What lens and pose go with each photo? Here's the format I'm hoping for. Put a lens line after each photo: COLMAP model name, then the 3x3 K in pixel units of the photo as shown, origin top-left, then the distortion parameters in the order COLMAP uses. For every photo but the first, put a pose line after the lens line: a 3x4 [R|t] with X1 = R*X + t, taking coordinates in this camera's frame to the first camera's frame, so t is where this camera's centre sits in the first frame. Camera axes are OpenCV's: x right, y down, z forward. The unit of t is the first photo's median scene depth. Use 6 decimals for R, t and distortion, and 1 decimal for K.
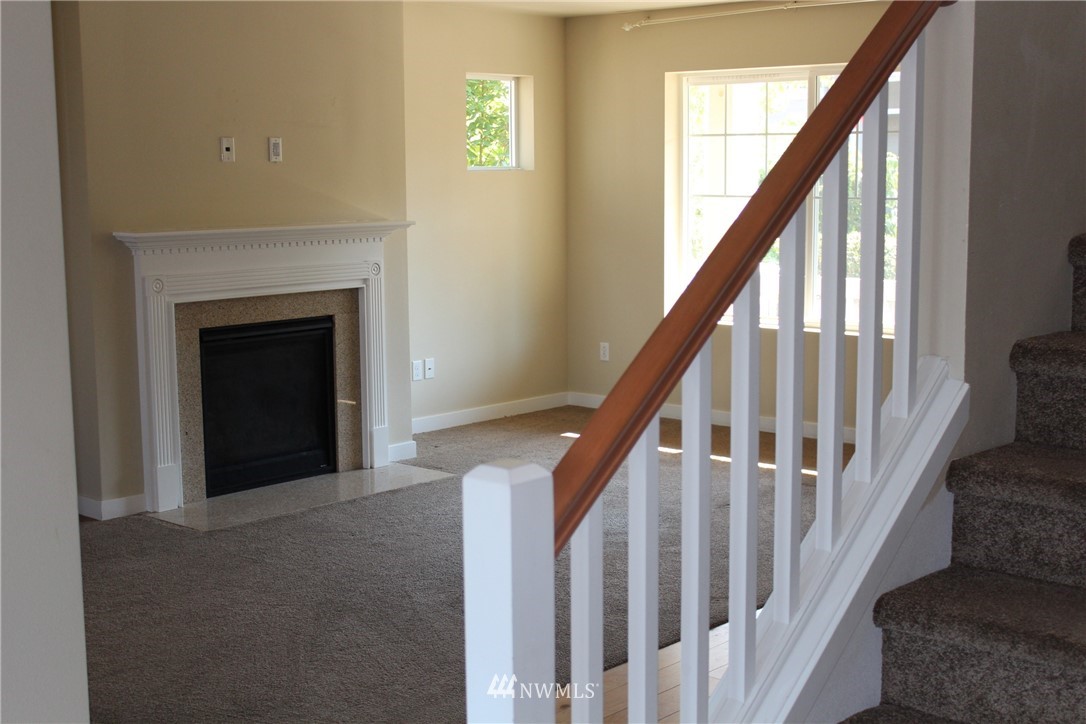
lens RADIAL K [[1512.5, 0, 543.0], [0, 1512.5, 362.0], [0, 0, 1]] dist [-0.026353, 0.026152]
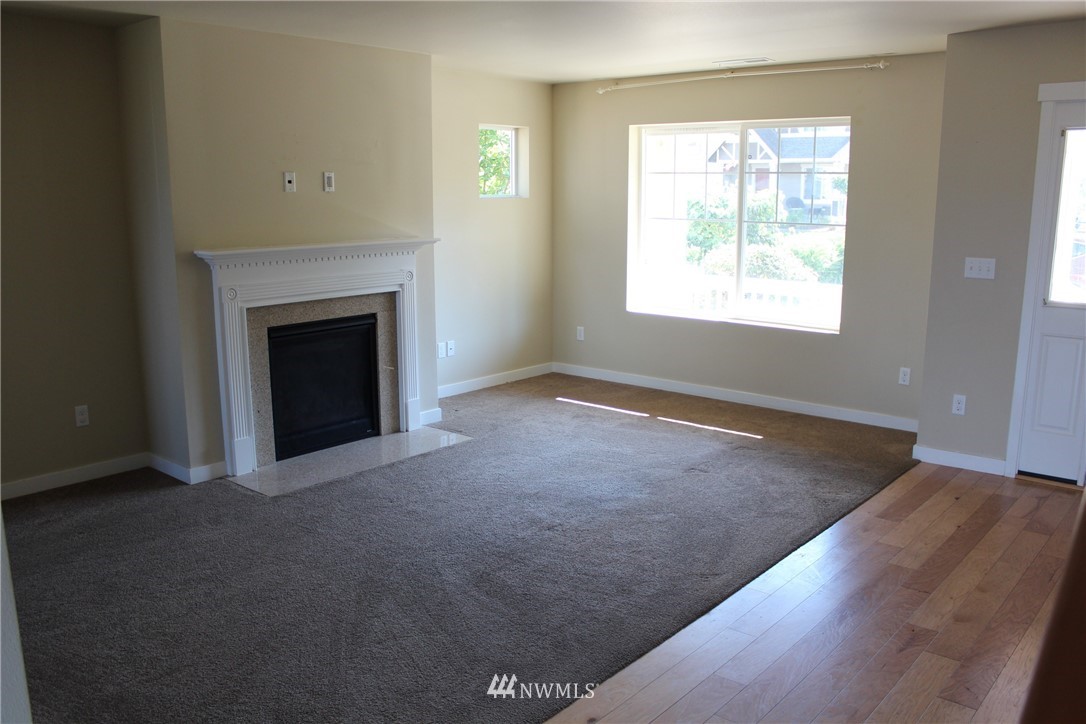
lens RADIAL K [[900.0, 0, 543.0], [0, 900.0, 362.0], [0, 0, 1]] dist [-0.158349, 0.138536]
pose [[0.999414, 0.001568, 0.034204, -0.025079], [-0.003584, 0.998254, 0.058955, -0.035534], [-0.034052, -0.059043, 0.997675, 0.250831]]
